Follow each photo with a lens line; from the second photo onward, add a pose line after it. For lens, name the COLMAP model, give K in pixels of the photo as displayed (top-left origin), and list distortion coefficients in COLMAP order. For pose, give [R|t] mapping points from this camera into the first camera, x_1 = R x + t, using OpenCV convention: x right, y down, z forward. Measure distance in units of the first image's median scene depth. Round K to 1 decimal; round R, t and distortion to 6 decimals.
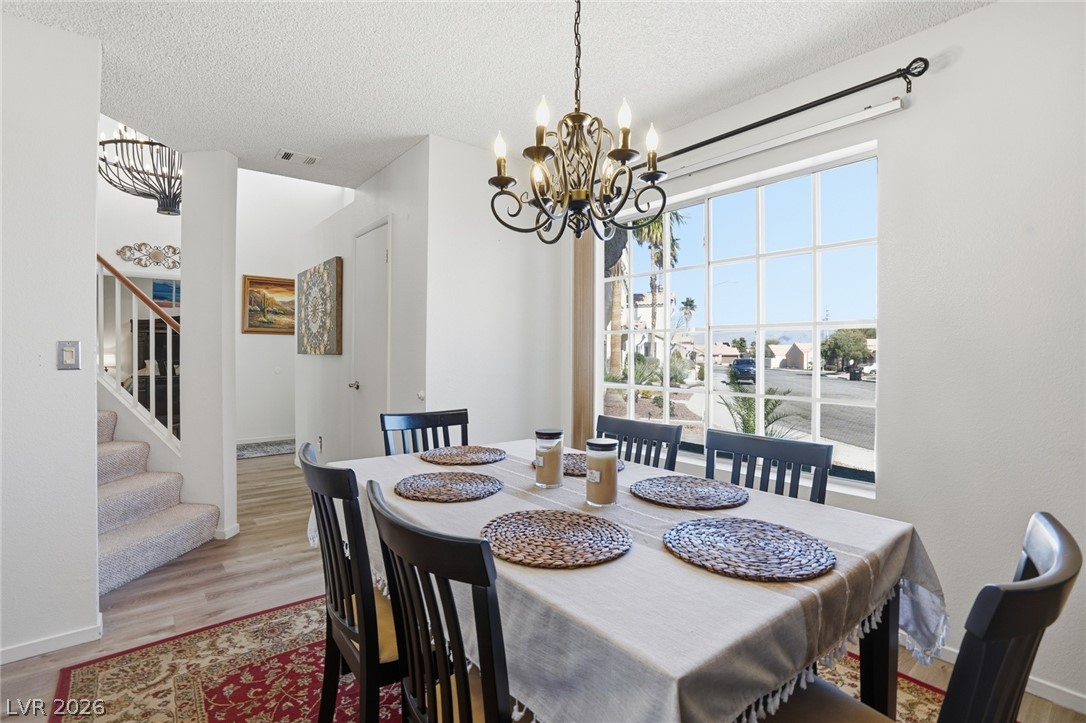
lens RADIAL K [[508.1, 0, 535.0], [0, 508.1, 357.3], [0, 0, 1]] dist [-0.065881, 0.021791]
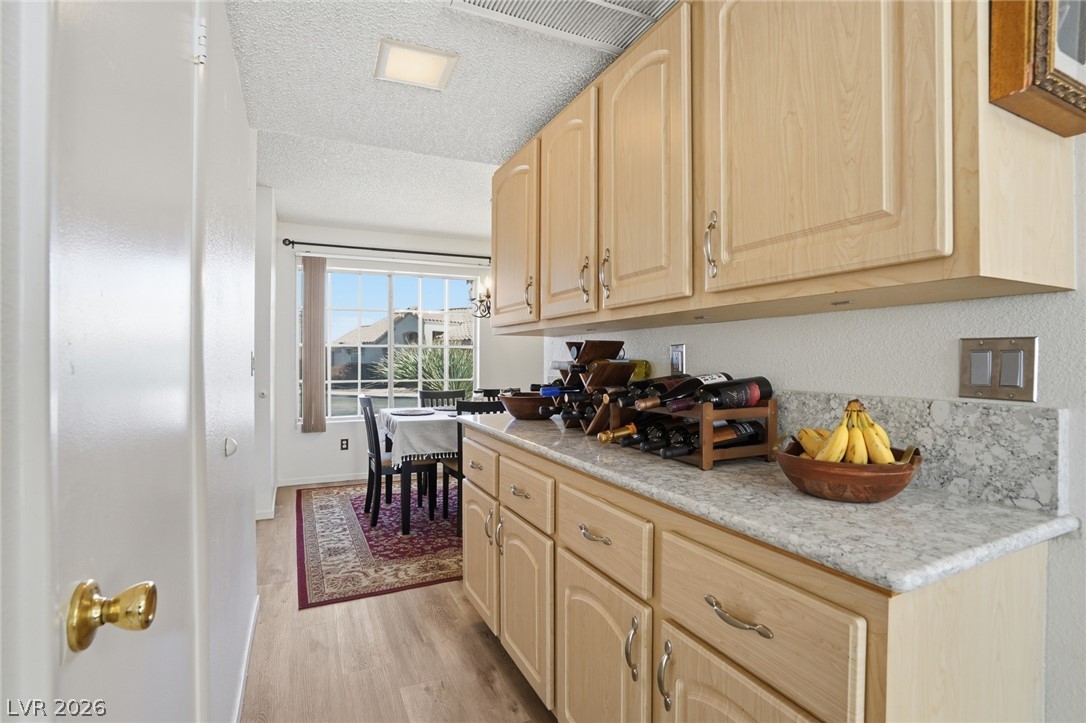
lens RADIAL K [[508.1, 0, 535.0], [0, 508.1, 357.3], [0, 0, 1]] dist [-0.065881, 0.021791]
pose [[0.255176, 0.000142, 0.966895, -2.100820], [0.008524, 0.999961, -0.002397, -0.008518], [-0.966857, 0.008853, 0.255165, 0.058271]]
